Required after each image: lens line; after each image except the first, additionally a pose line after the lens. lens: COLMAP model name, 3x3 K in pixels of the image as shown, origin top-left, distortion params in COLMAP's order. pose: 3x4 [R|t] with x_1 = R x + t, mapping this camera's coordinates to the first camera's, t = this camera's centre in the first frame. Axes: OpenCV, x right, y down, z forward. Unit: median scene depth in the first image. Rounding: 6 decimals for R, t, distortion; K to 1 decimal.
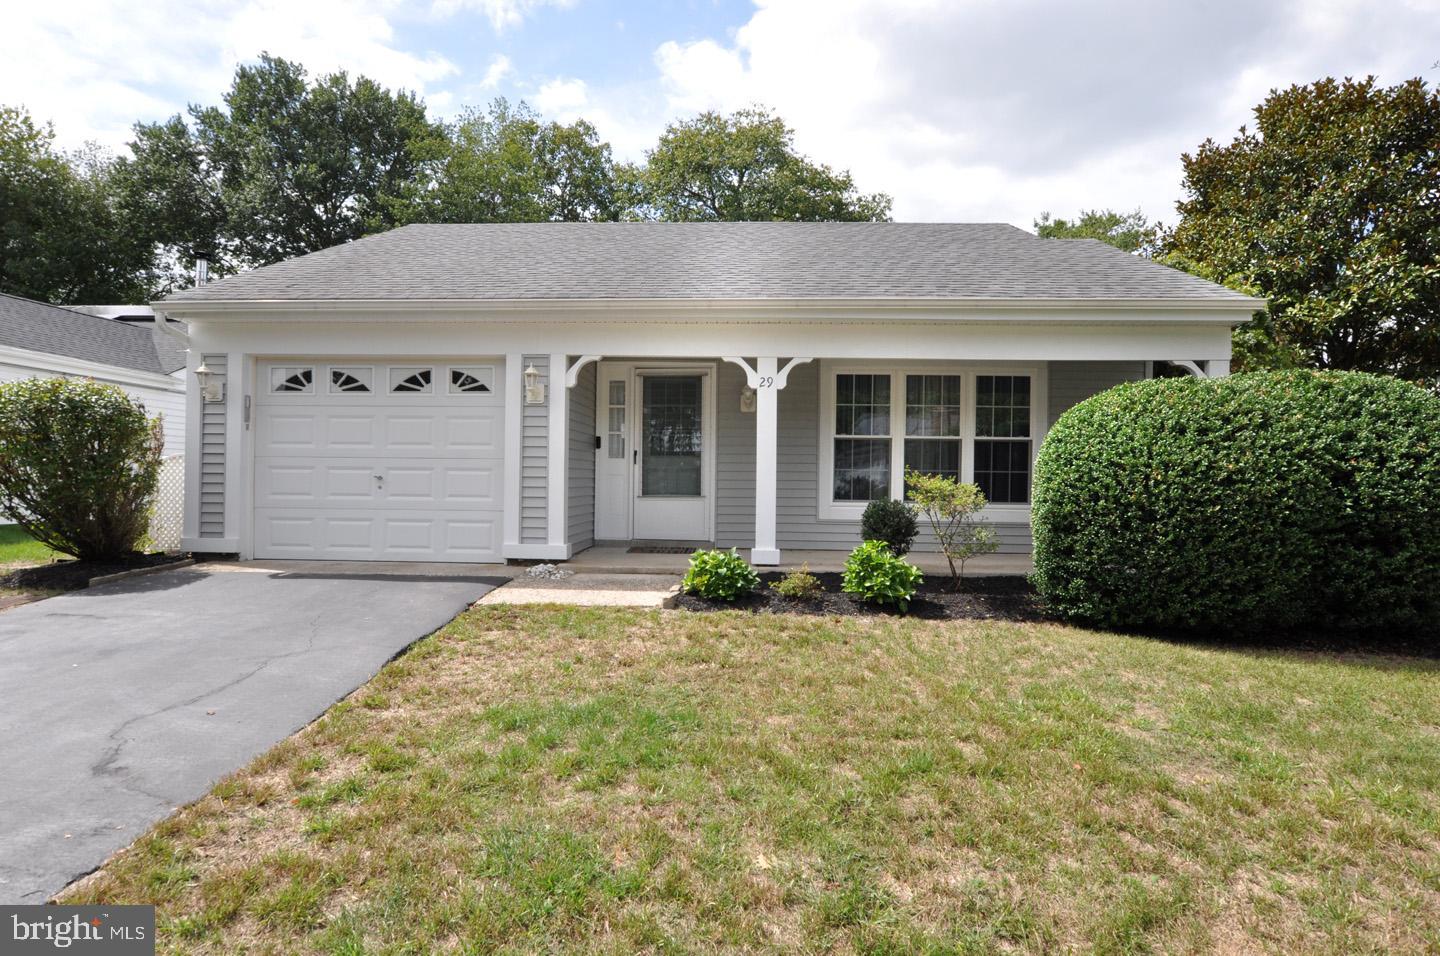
lens RADIAL K [[796.2, 0, 711.8], [0, 796.2, 475.3], [0, 0, 1]] dist [-0.011797, 0.000631]
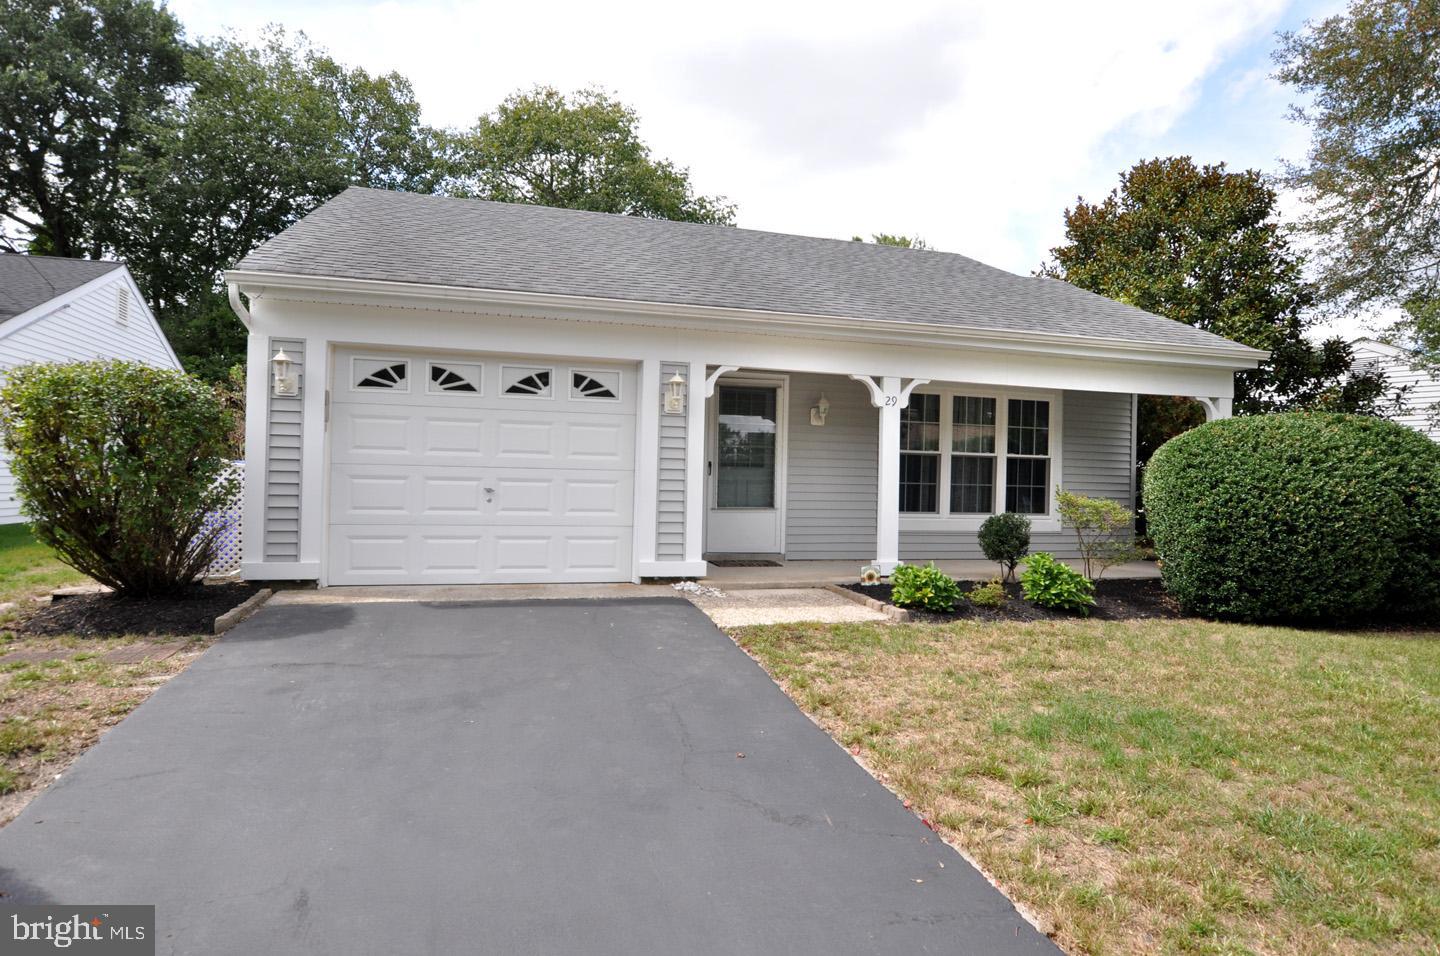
lens RADIAL K [[839.8, 0, 706.9], [0, 839.8, 477.3], [0, 0, 1]] dist [-0.006717, -0.001352]
pose [[0.945873, 0.010237, 0.324375, -0.501230], [-0.011508, 0.999932, 0.002000, -0.015815], [-0.324332, -0.005625, 0.945926, 0.035929]]
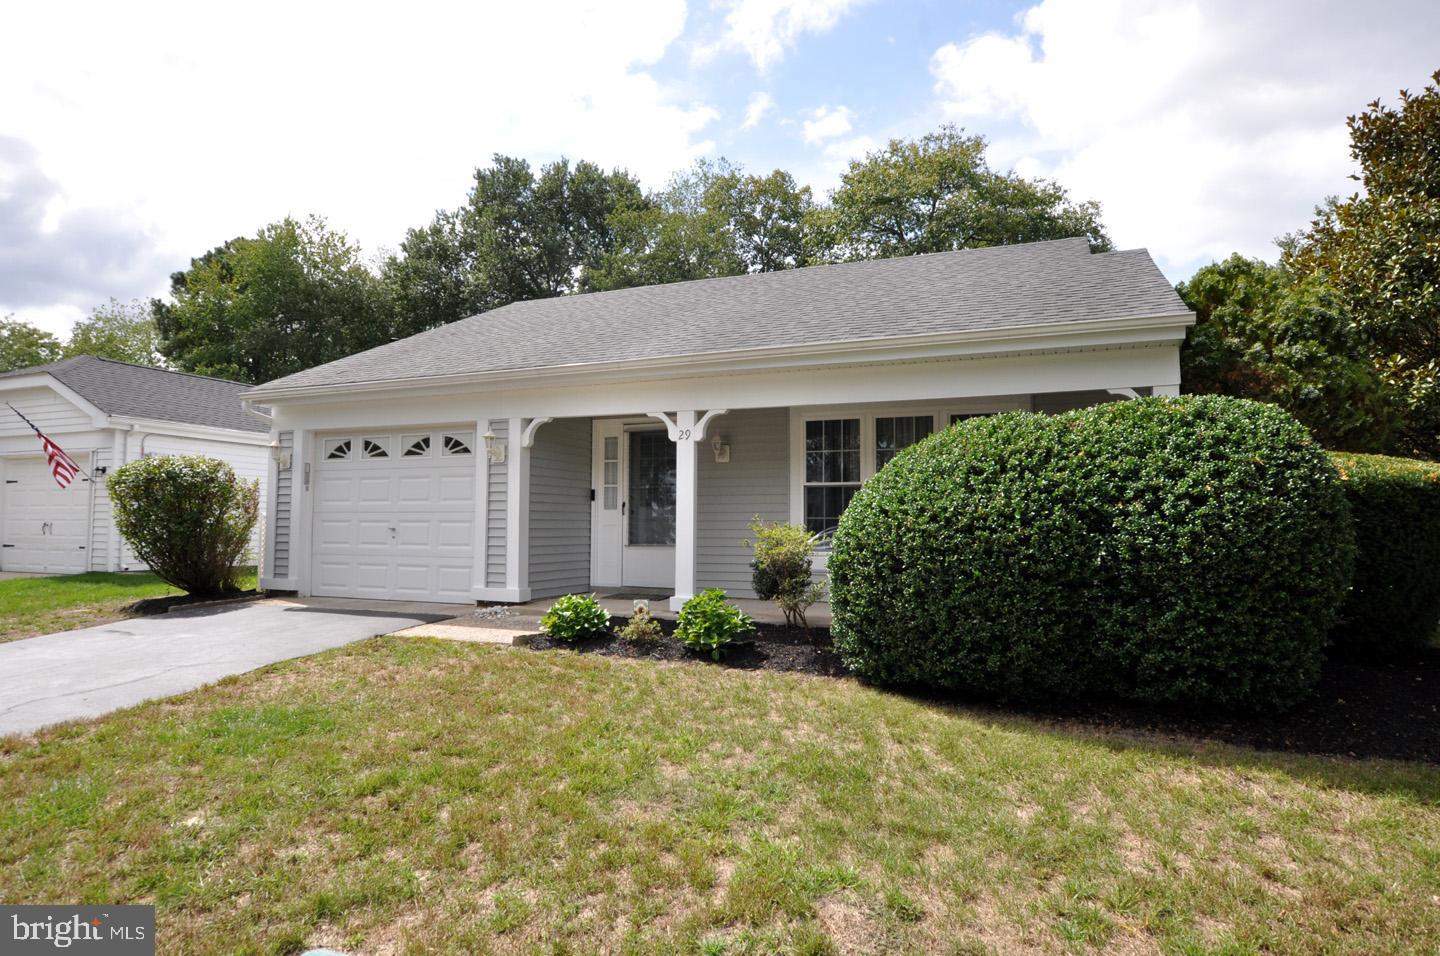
lens RADIAL K [[839.8, 0, 706.9], [0, 839.8, 477.3], [0, 0, 1]] dist [-0.006717, -0.001352]
pose [[0.938055, -0.026773, -0.345451, 0.459809], [0.007150, 0.998294, -0.057954, 0.001893], [0.346413, 0.051894, 0.936646, -0.010101]]
